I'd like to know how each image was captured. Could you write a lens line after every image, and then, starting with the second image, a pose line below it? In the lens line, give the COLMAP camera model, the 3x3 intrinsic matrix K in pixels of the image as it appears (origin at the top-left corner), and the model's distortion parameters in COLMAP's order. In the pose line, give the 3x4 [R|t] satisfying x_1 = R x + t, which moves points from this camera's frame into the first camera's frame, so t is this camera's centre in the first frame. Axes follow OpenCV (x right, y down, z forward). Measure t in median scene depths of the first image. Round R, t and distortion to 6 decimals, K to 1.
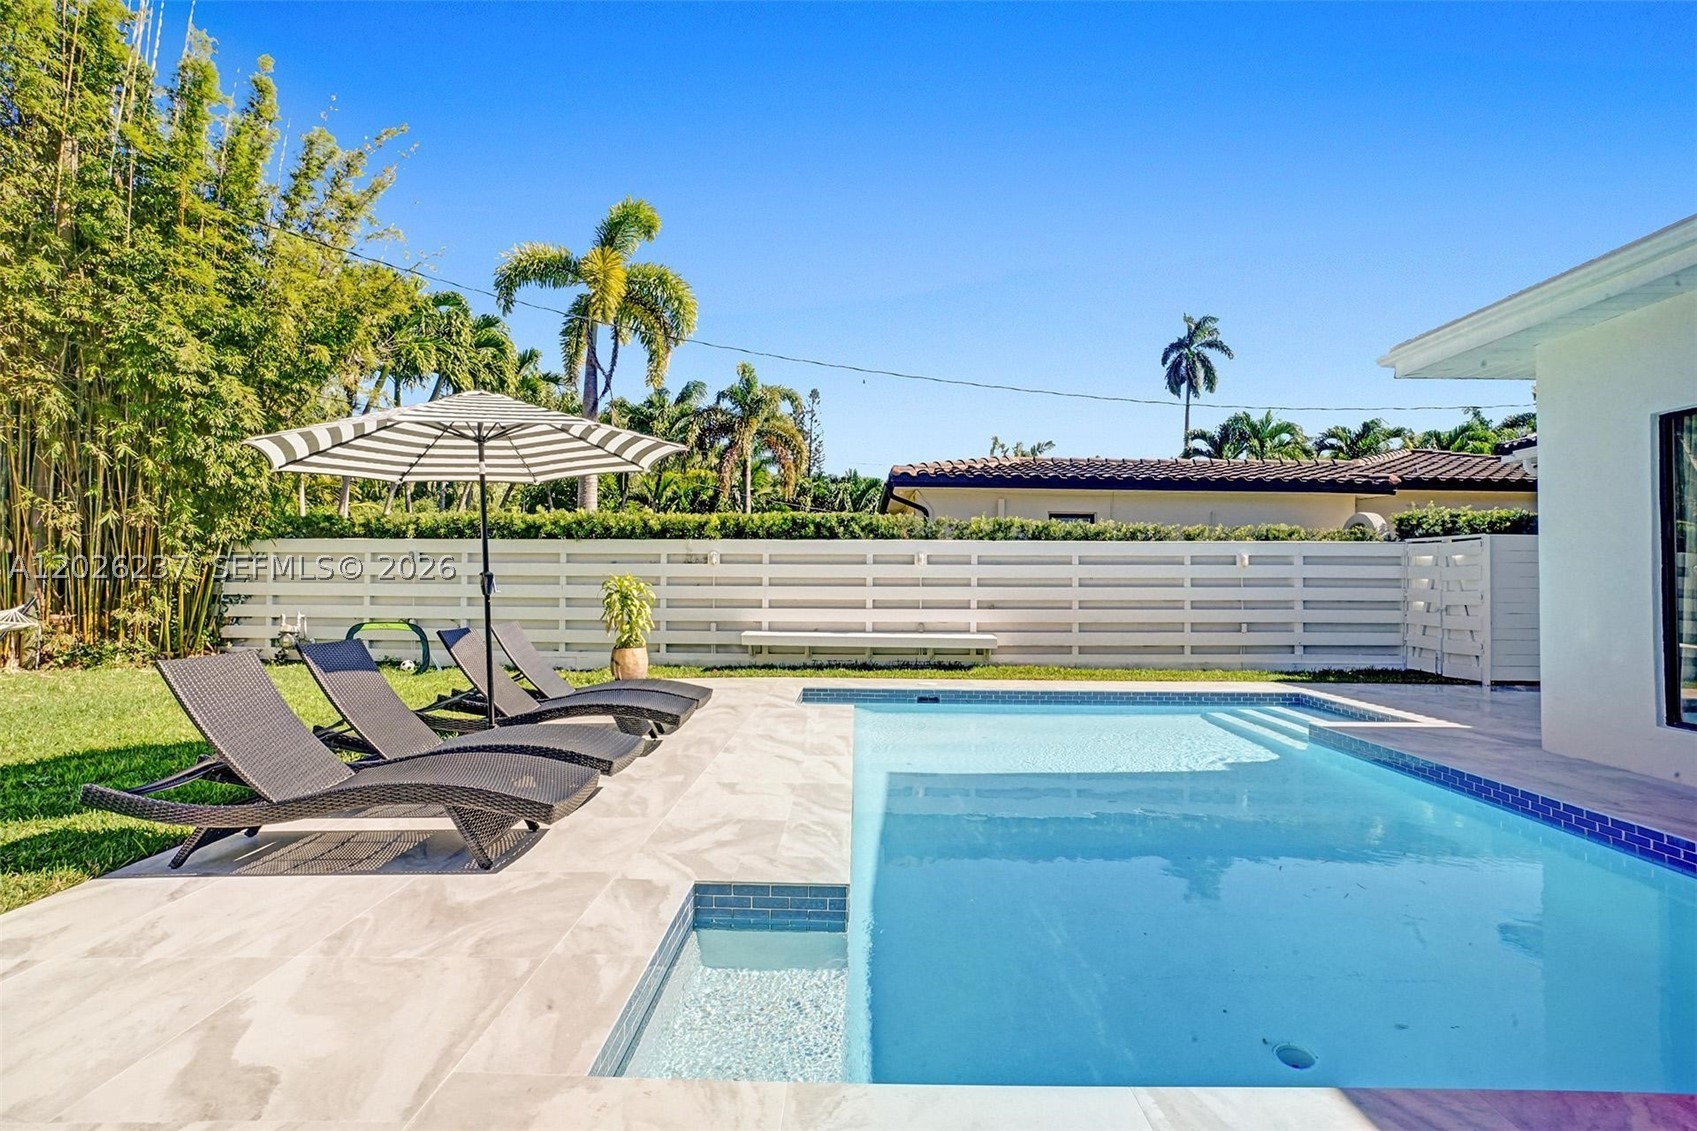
lens RADIAL K [[879.7, 0, 845.1], [0, 879.7, 544.6], [0, 0, 1]] dist [-0.025319, 0.001098]
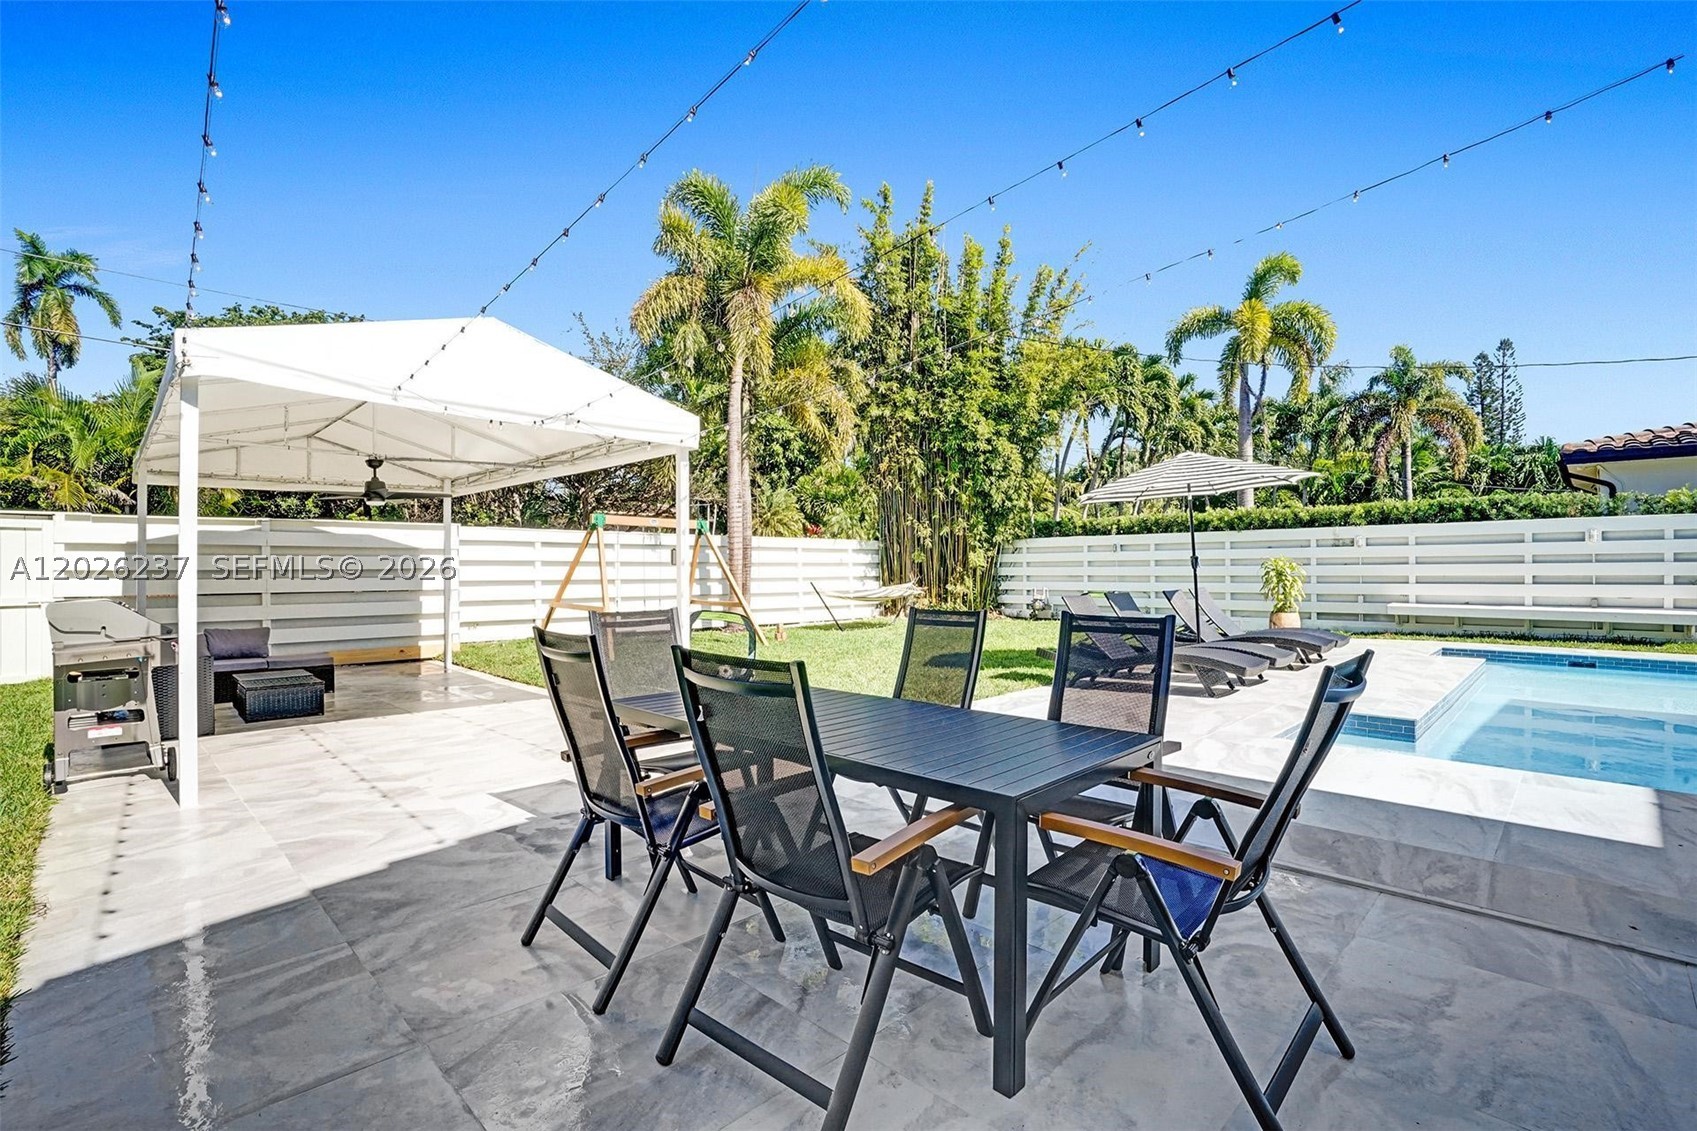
lens RADIAL K [[775.7, 0, 848.5], [0, 775.7, 565.5], [0, 0, 1]] dist [-0.055853, 0.020863]
pose [[0.726467, -0.013637, -0.687066, 0.053249], [0.041700, 0.998835, 0.024267, -0.006118], [0.685935, -0.046280, 0.726190, -0.221062]]
